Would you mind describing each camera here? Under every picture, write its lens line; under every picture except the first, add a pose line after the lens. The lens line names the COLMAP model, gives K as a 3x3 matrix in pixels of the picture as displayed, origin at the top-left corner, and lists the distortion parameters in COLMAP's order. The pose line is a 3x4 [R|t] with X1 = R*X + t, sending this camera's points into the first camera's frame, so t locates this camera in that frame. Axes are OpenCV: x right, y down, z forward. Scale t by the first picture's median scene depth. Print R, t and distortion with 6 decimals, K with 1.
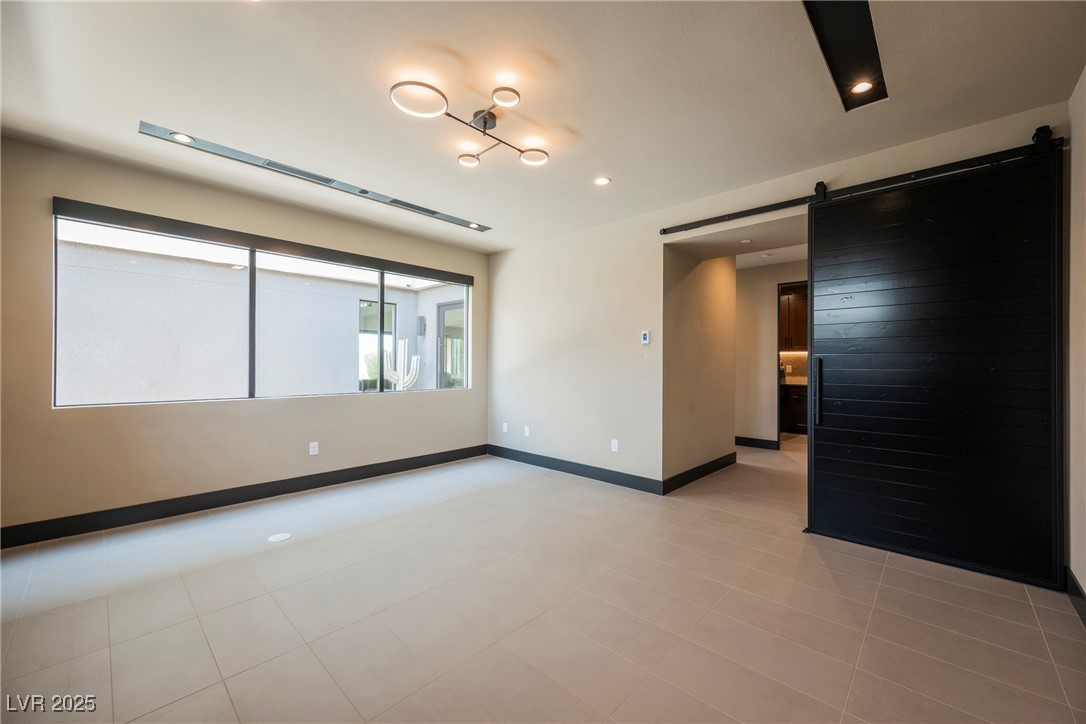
lens RADIAL K [[424.2, 0, 543.3], [0, 424.2, 364.3], [0, 0, 1]] dist [0.000742, -0.000011]
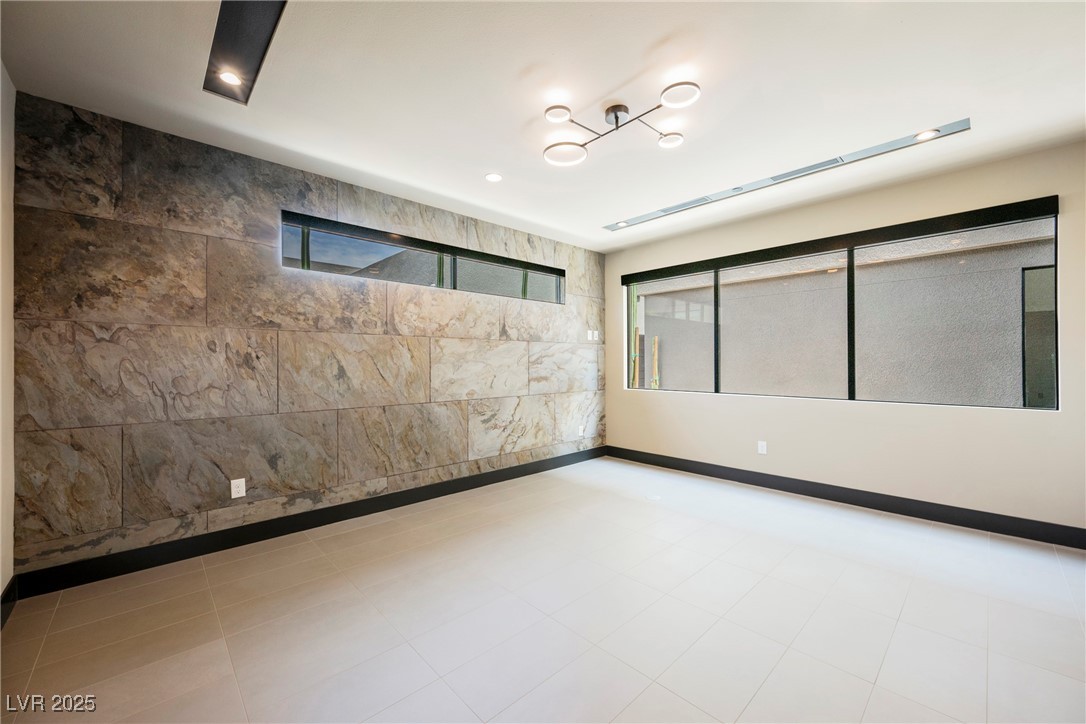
lens RADIAL K [[424.2, 0, 547.6], [0, 424.2, 360.0], [0, 0, 1]] dist [0.000742, -0.000011]
pose [[-0.062029, -0.010053, -0.998024, 0.558982], [-0.003206, 0.999946, -0.009873, -0.000446], [0.998069, 0.002587, -0.062058, 0.595977]]
